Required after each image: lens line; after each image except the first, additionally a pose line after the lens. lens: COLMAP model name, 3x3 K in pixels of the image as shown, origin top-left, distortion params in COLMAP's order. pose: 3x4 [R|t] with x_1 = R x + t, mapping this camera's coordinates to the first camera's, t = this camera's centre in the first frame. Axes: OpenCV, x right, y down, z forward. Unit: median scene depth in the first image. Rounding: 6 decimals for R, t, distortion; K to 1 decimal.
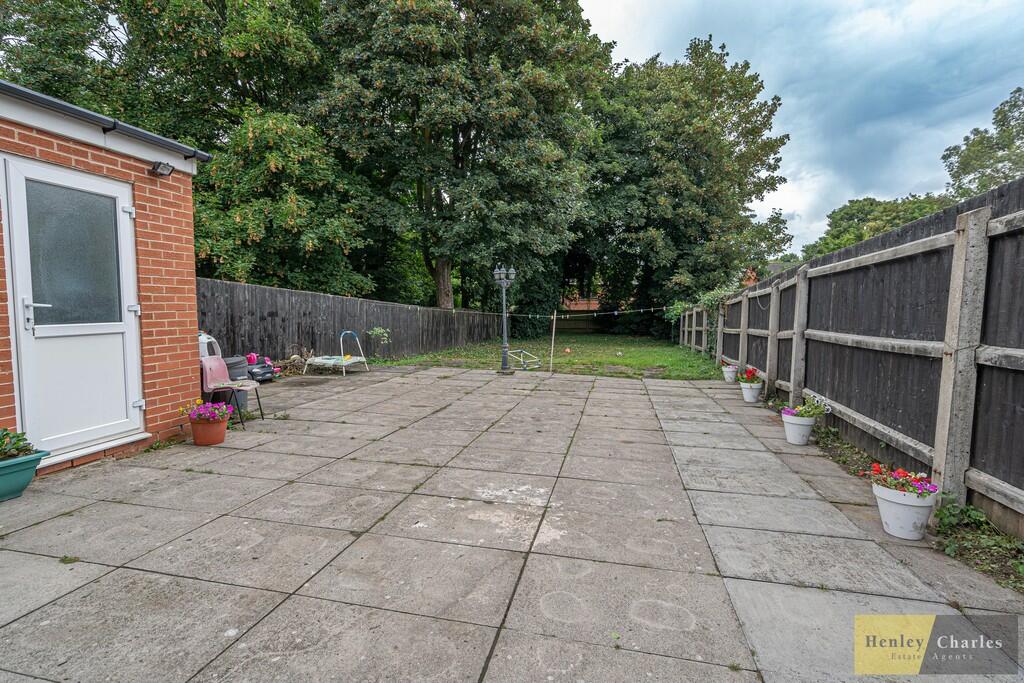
lens RADIAL K [[469.7, 0, 513.9], [0, 469.7, 342.9], [0, 0, 1]] dist [-0.000119, -0.000001]
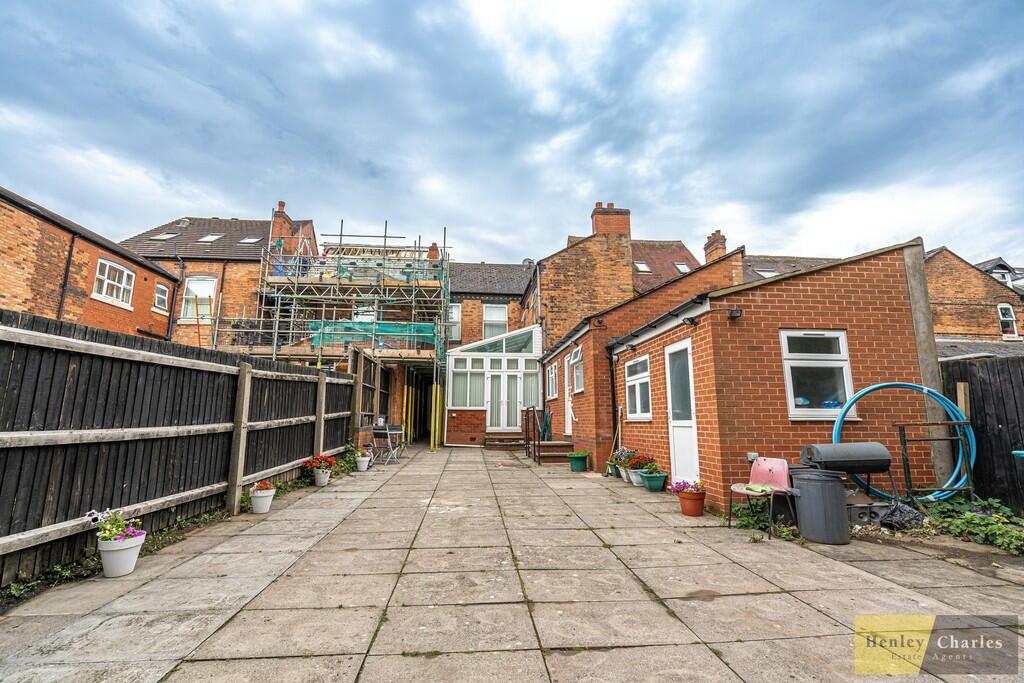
lens RADIAL K [[469.7, 0, 513.4], [0, 469.7, 338.4], [0, 0, 1]] dist [-0.000119, -0.000001]
pose [[-0.947301, -0.063590, -0.313971, 0.305785], [-0.032740, 0.994186, -0.102578, -0.140698], [0.318669, -0.086893, -0.943875, 2.375409]]
